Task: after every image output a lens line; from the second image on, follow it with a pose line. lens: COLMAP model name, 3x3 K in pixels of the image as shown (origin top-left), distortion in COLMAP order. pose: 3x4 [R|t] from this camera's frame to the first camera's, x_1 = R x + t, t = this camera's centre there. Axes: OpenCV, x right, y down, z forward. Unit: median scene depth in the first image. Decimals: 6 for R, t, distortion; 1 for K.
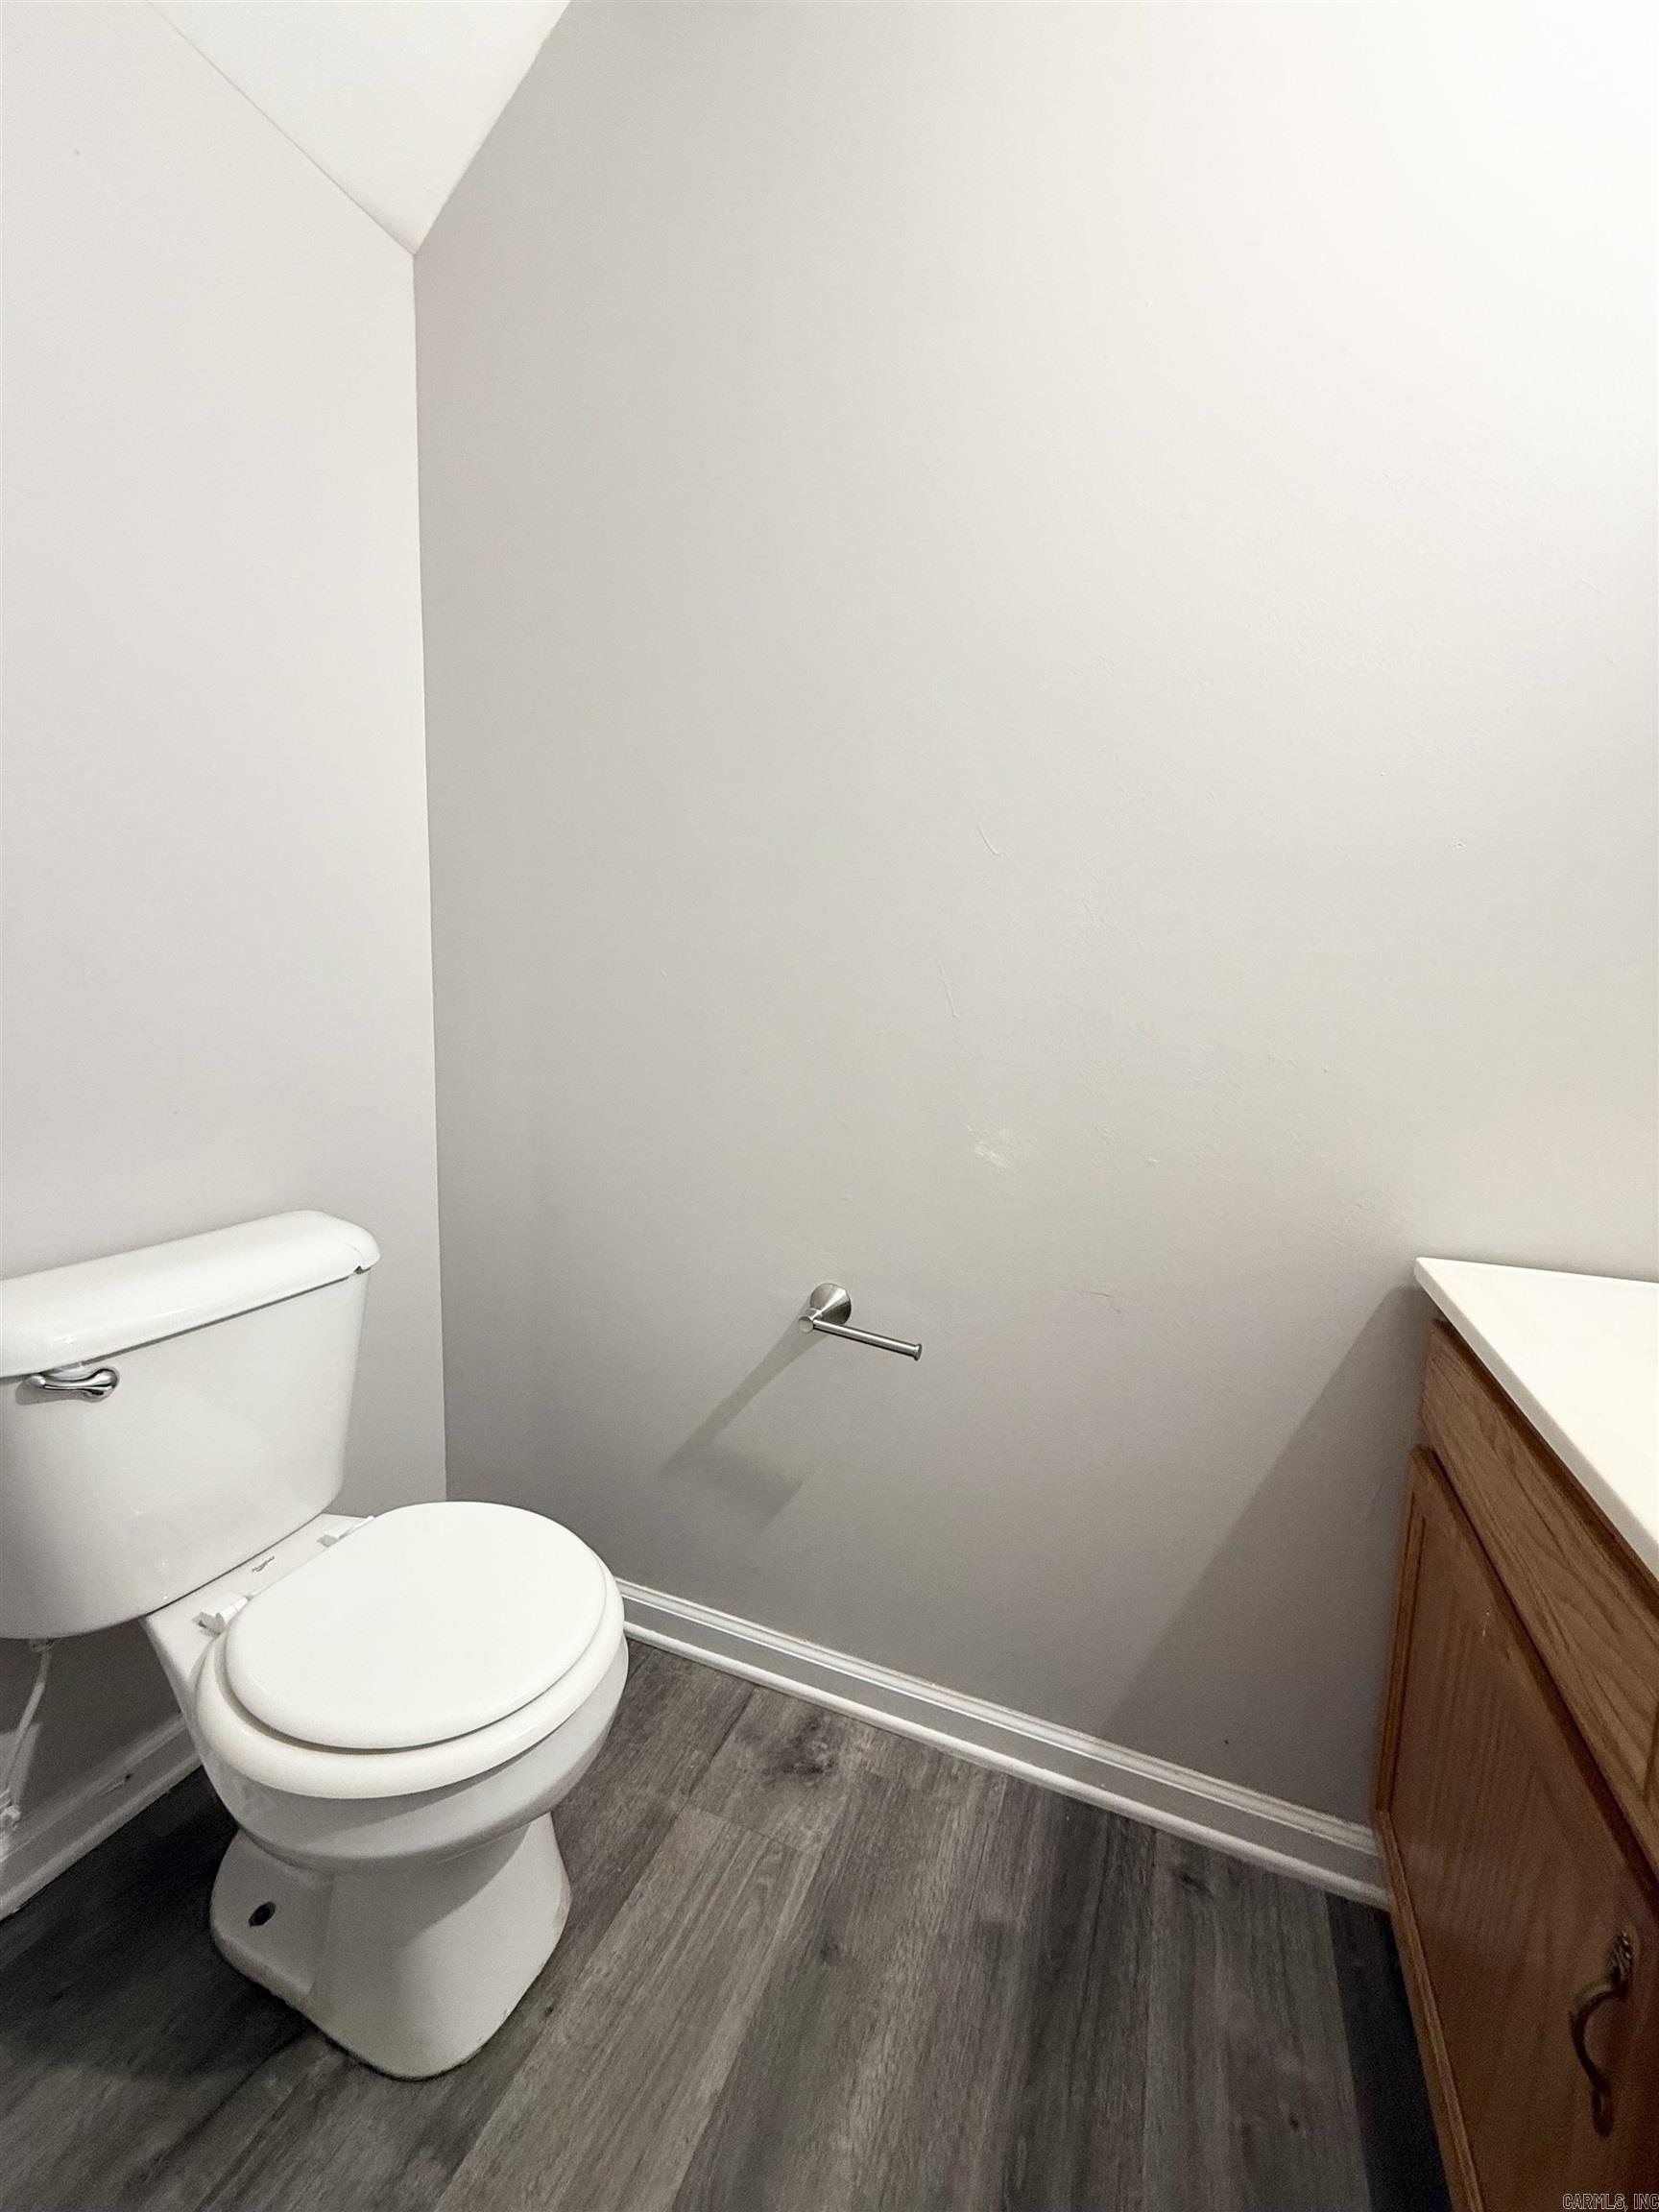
lens RADIAL K [[877.3, 0, 847.3], [0, 877.3, 1092.3], [0, 0, 1]] dist [0.005337, -0.000189]
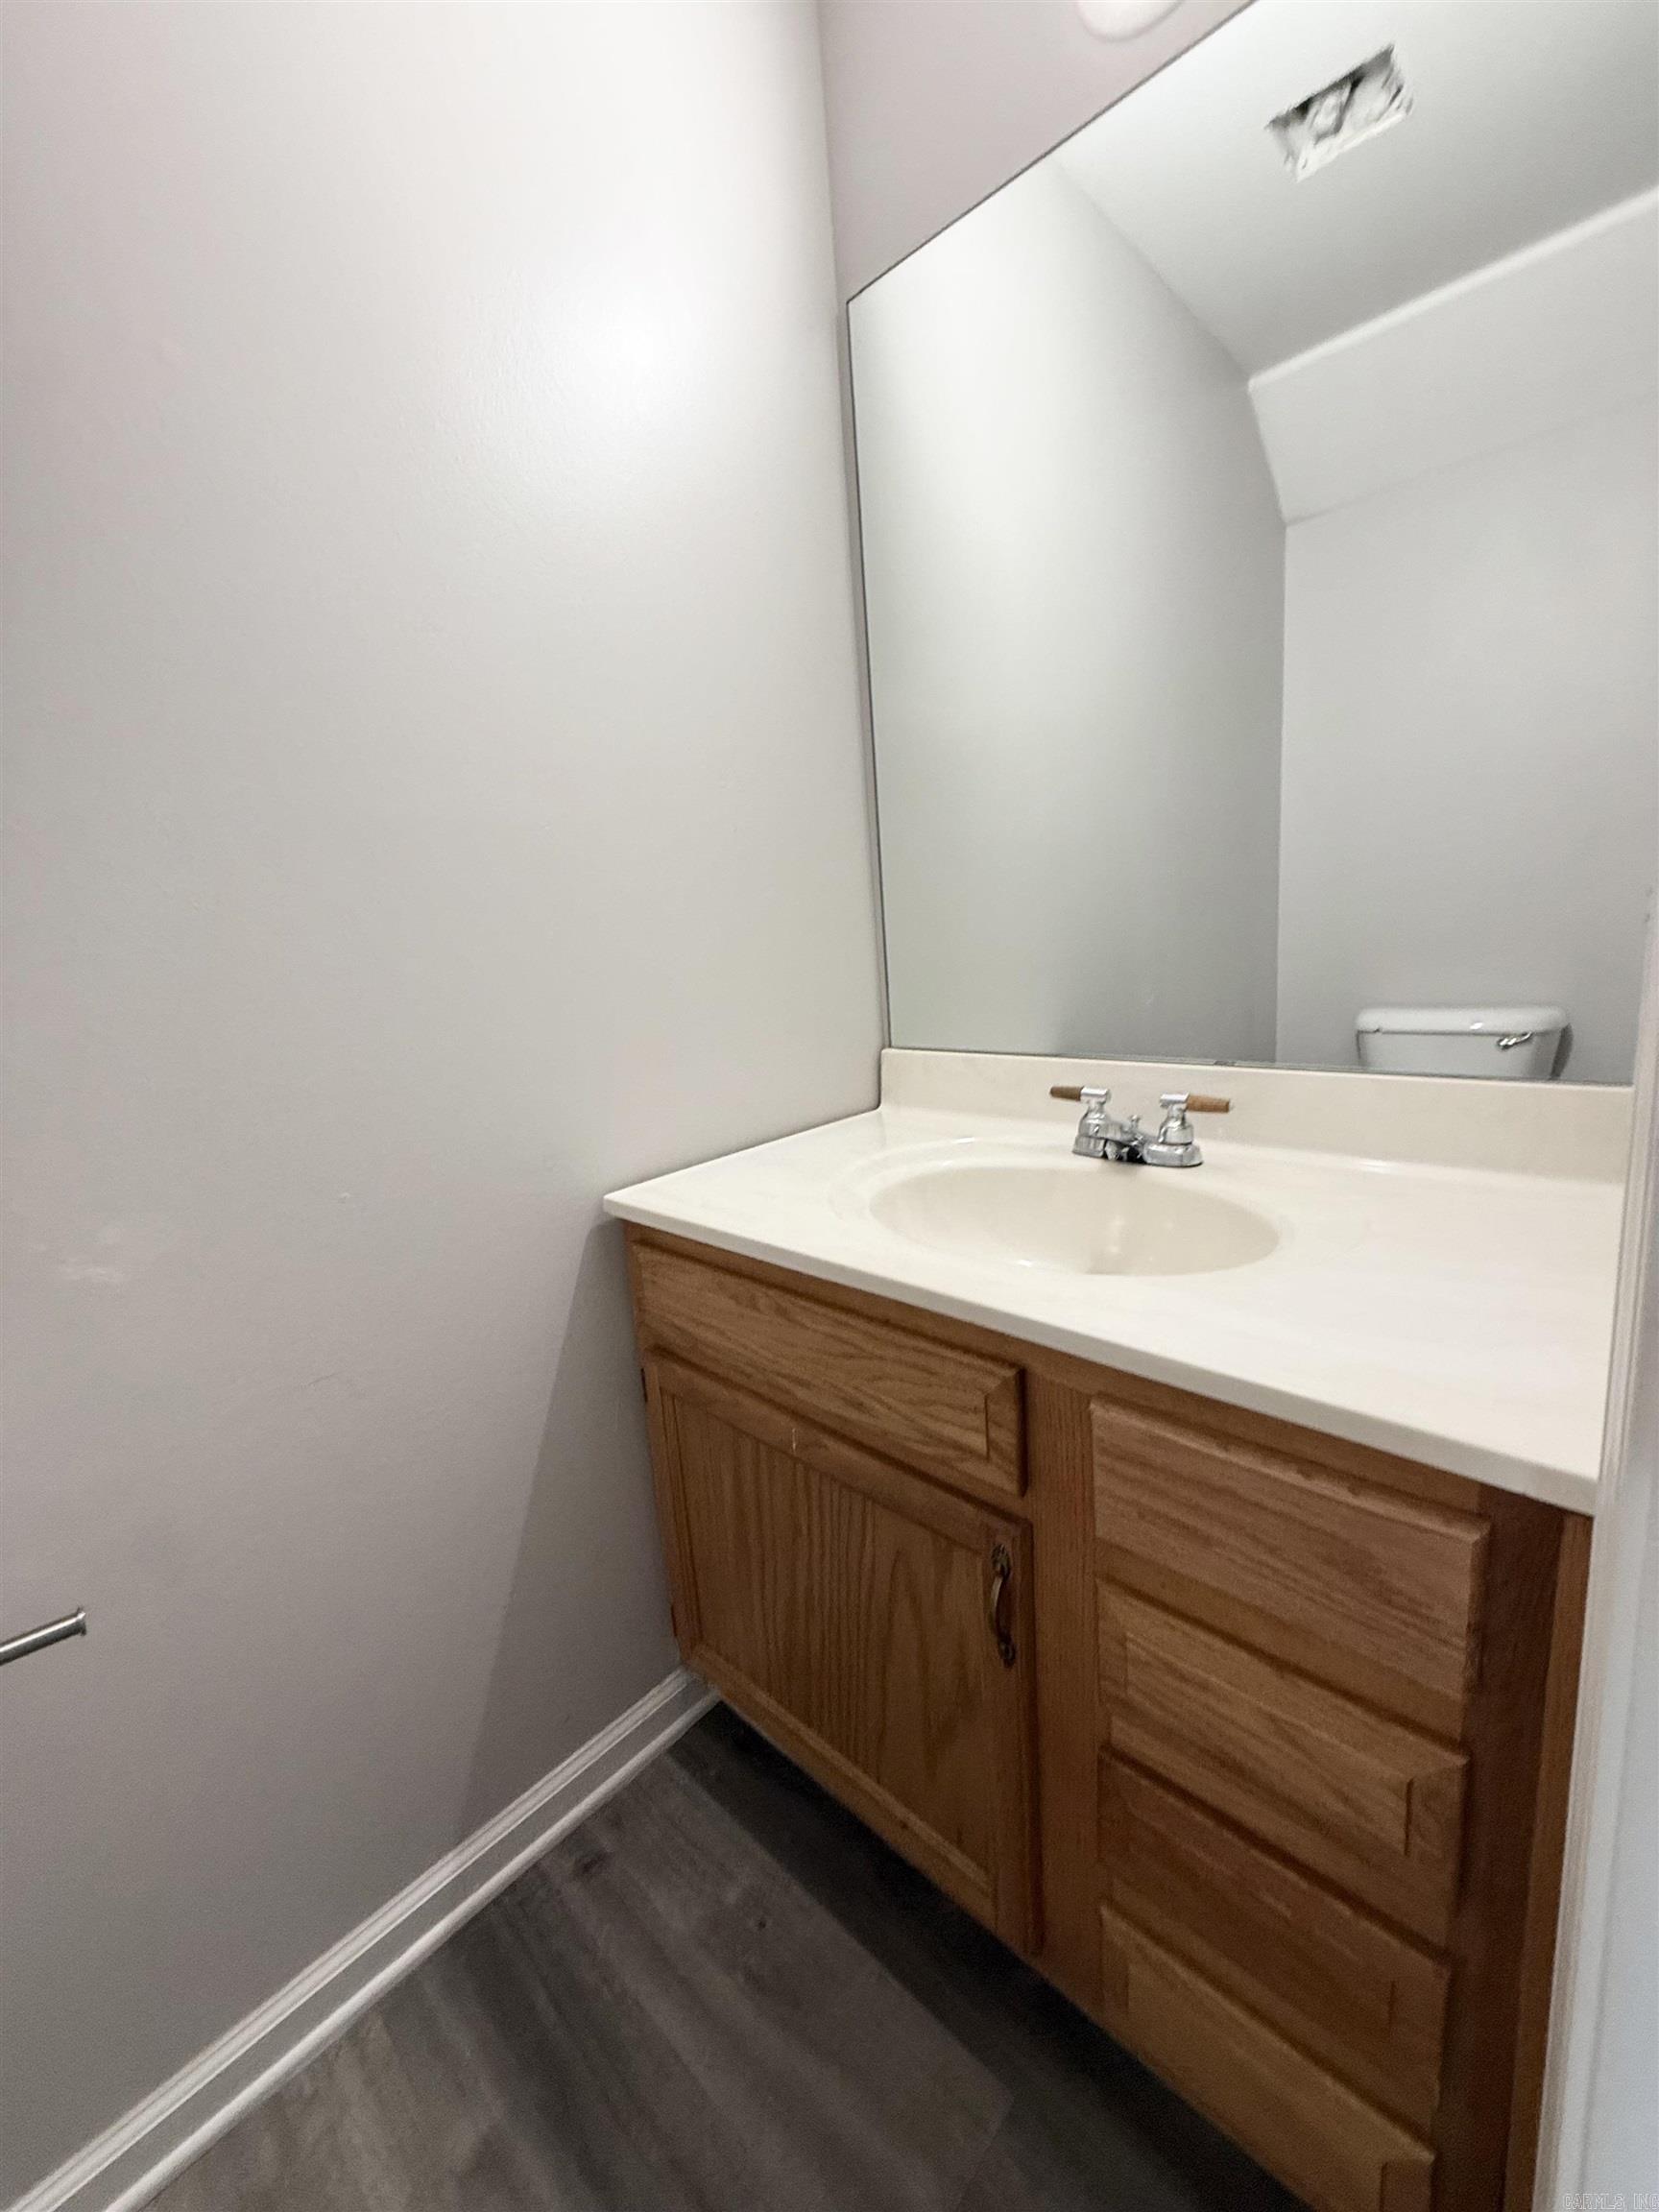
lens RADIAL K [[877.3, 0, 832.7], [0, 877.3, 1082.8], [0, 0, 1]] dist [0.005337, -0.000189]
pose [[0.372359, -0.222135, 0.901113, -0.224159], [0.194398, 0.968064, 0.158310, -0.073380], [-0.907501, 0.116226, 0.403650, 0.257886]]
